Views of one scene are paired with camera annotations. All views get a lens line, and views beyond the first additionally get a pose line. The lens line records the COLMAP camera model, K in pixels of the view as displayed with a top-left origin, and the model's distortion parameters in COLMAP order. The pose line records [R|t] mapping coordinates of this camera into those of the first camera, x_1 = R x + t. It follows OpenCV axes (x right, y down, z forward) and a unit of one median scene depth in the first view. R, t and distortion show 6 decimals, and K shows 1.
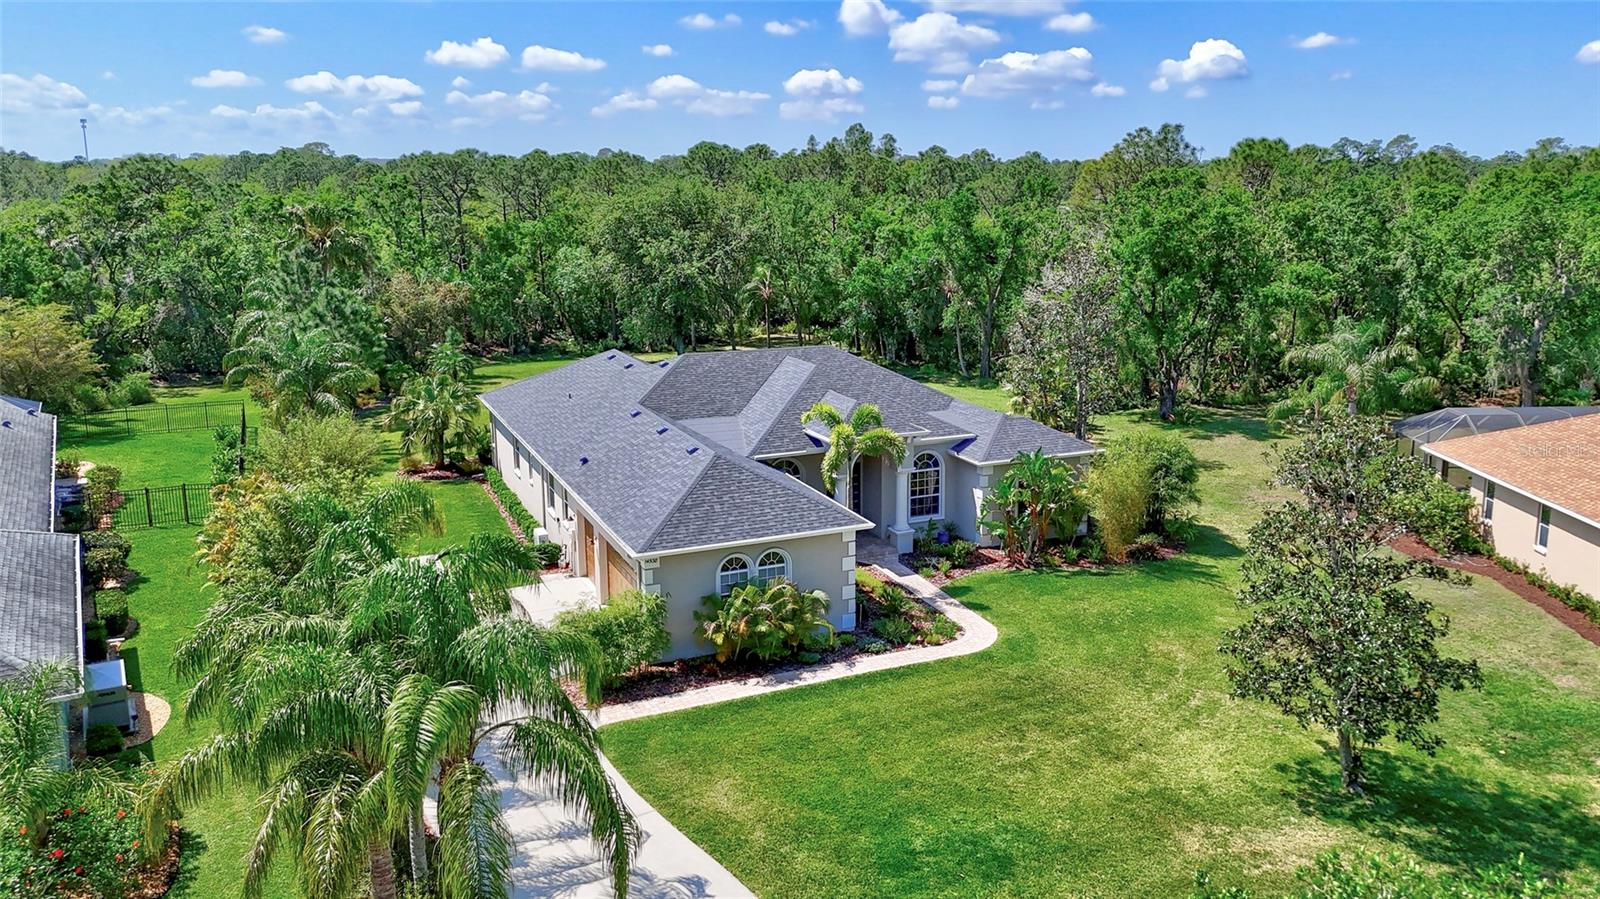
lens RADIAL K [[1258.1, 0, 798.6], [0, 1258.1, 396.2], [0, 0, 1]] dist [0.052018, -0.007477]
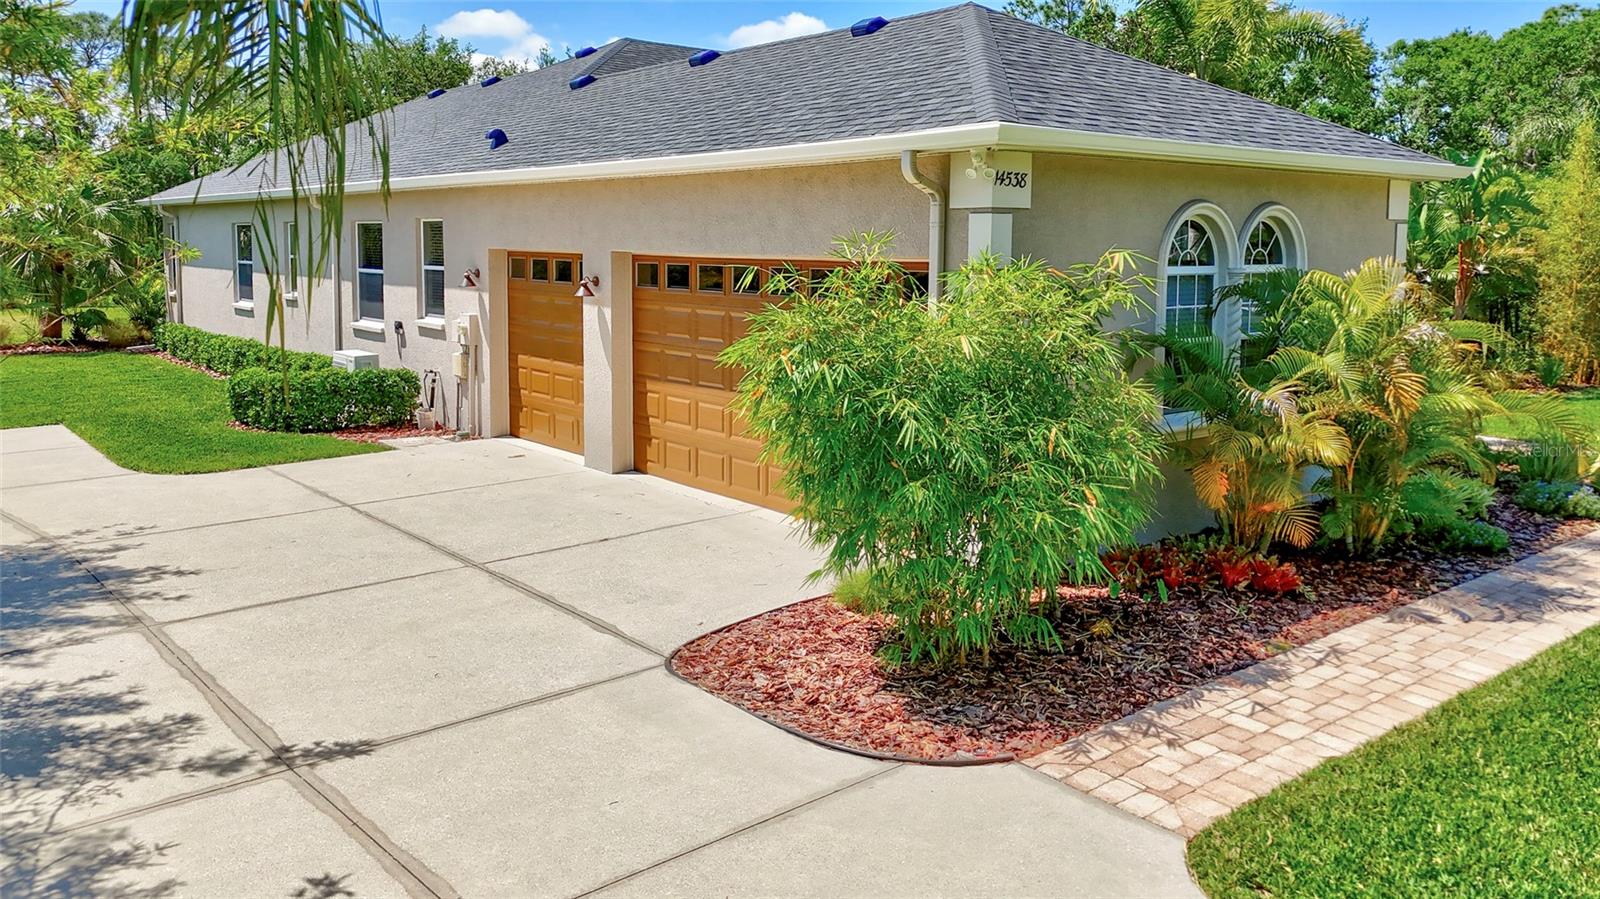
lens RADIAL K [[1146.0, 0, 800.0], [0, 1146.0, 449.5], [0, 0, 1]] dist [0.025400, -0.006069]
pose [[0.954352, -0.017295, 0.298182, -0.182602], [0.025963, 0.999347, -0.025131, 0.152403], [-0.297552, 0.031725, 0.954178, 0.627266]]
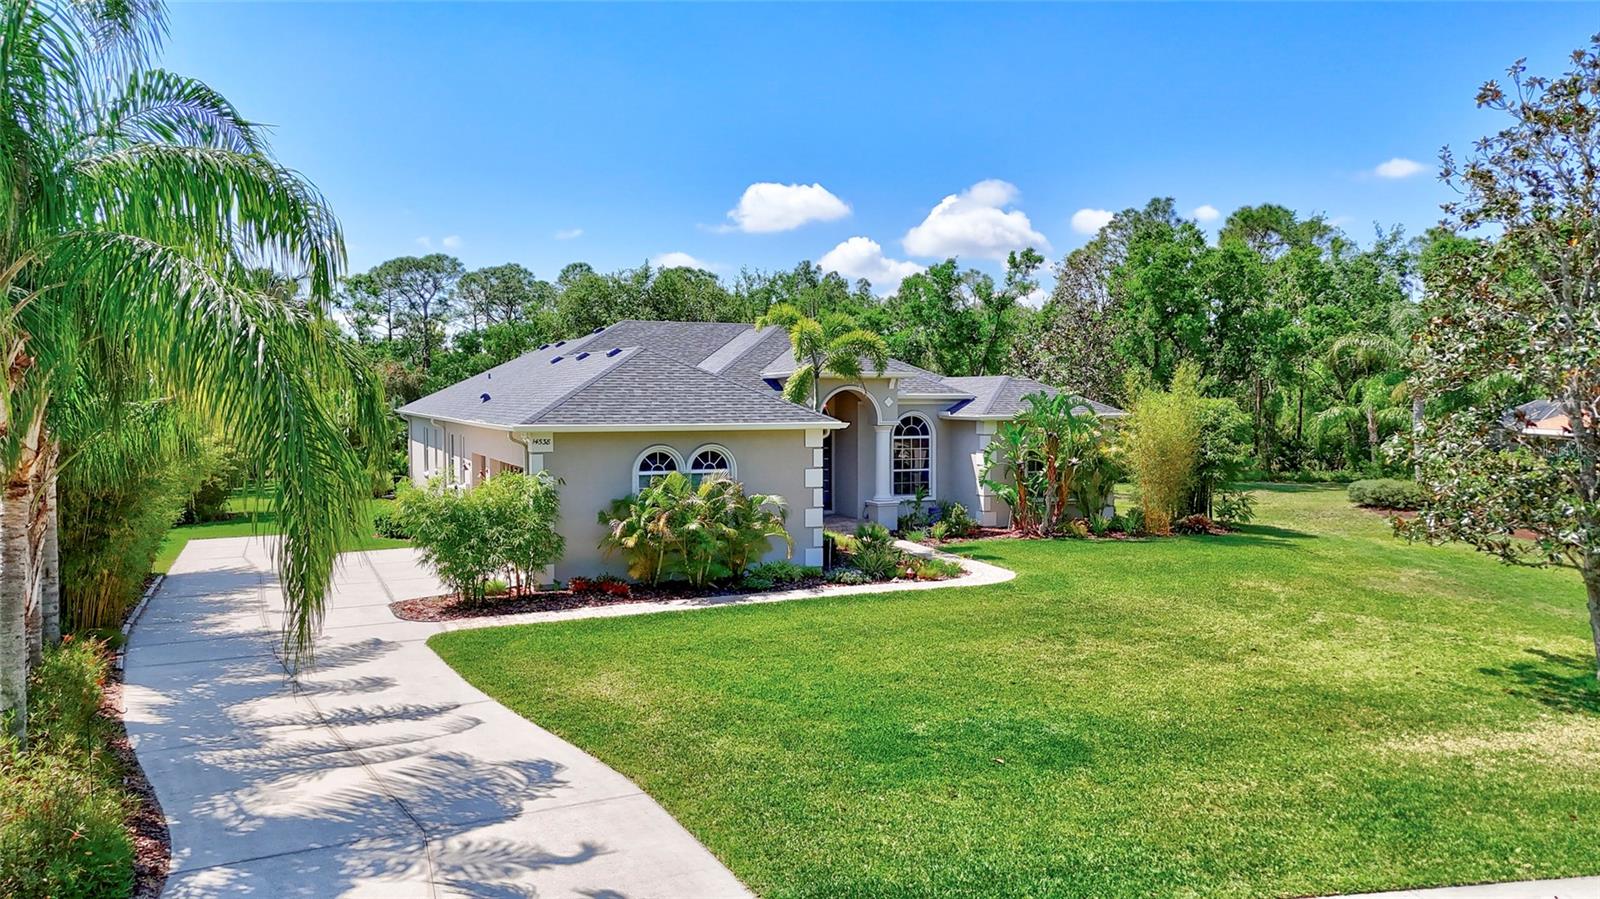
lens RADIAL K [[1166.7, 0, 763.1], [0, 1166.7, 448.4], [0, 0, 1]] dist [0.048508, -0.001194]
pose [[0.999858, 0.006625, -0.015493, 0.017148], [-0.008779, 0.989626, -0.143397, 0.182199], [0.014383, 0.143513, 0.989544, 0.263891]]
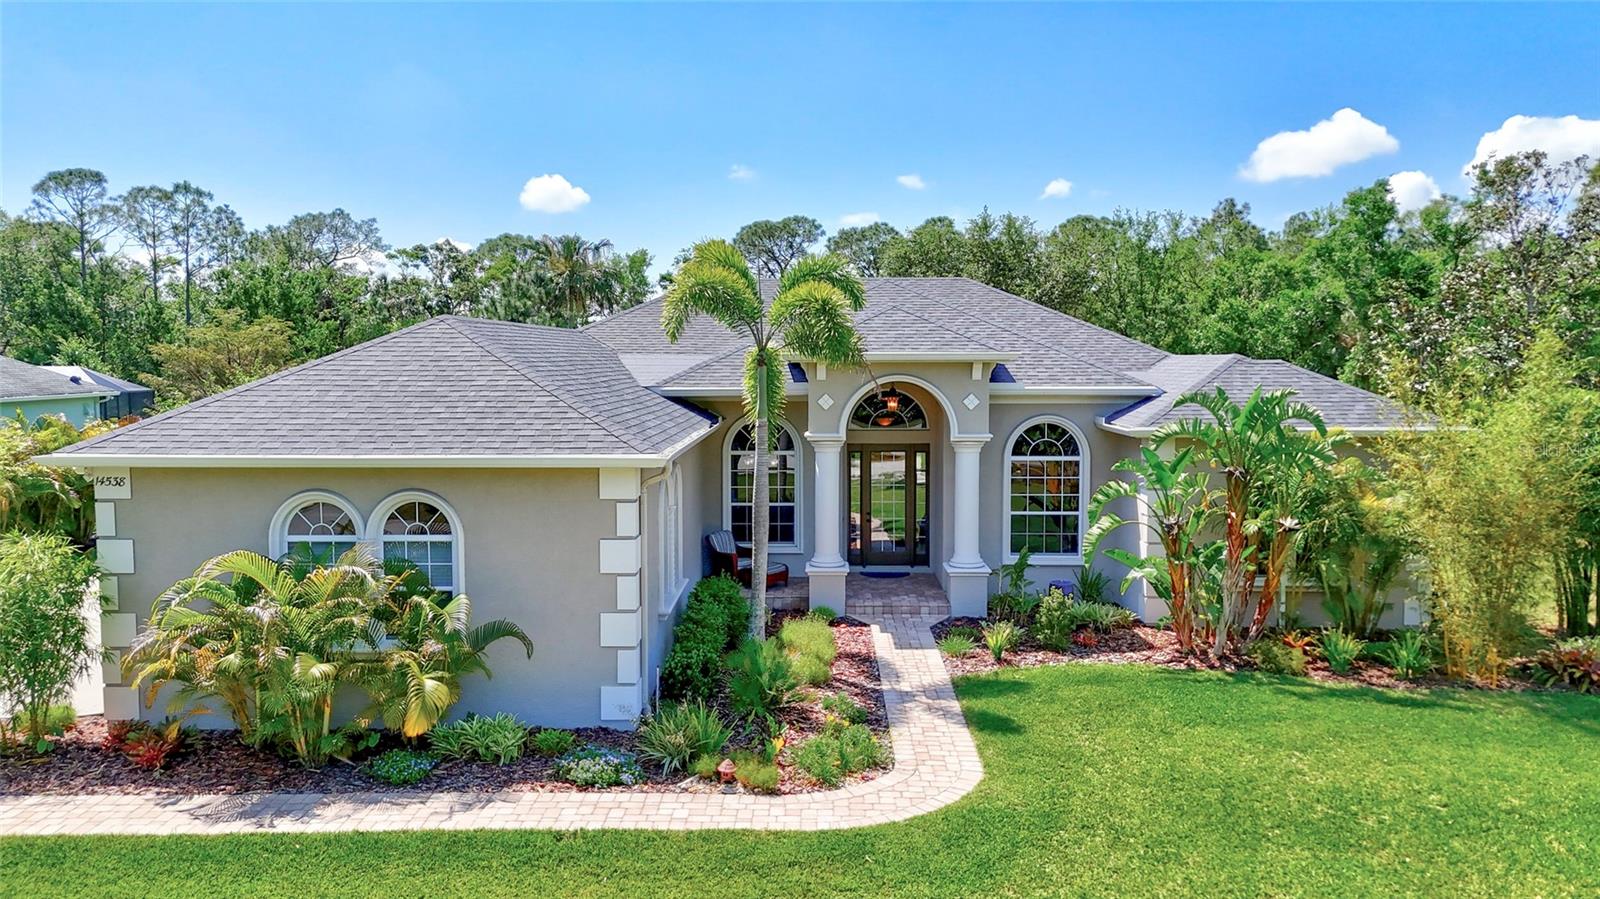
lens RADIAL K [[1146.0, 0, 800.0], [0, 1146.0, 449.5], [0, 0, 1]] dist [0.025400, -0.006069]
pose [[0.907986, 0.034839, -0.417550, 0.207937], [-0.080327, 0.992527, -0.091862, 0.108121], [0.411230, 0.116949, 0.903998, 0.582116]]
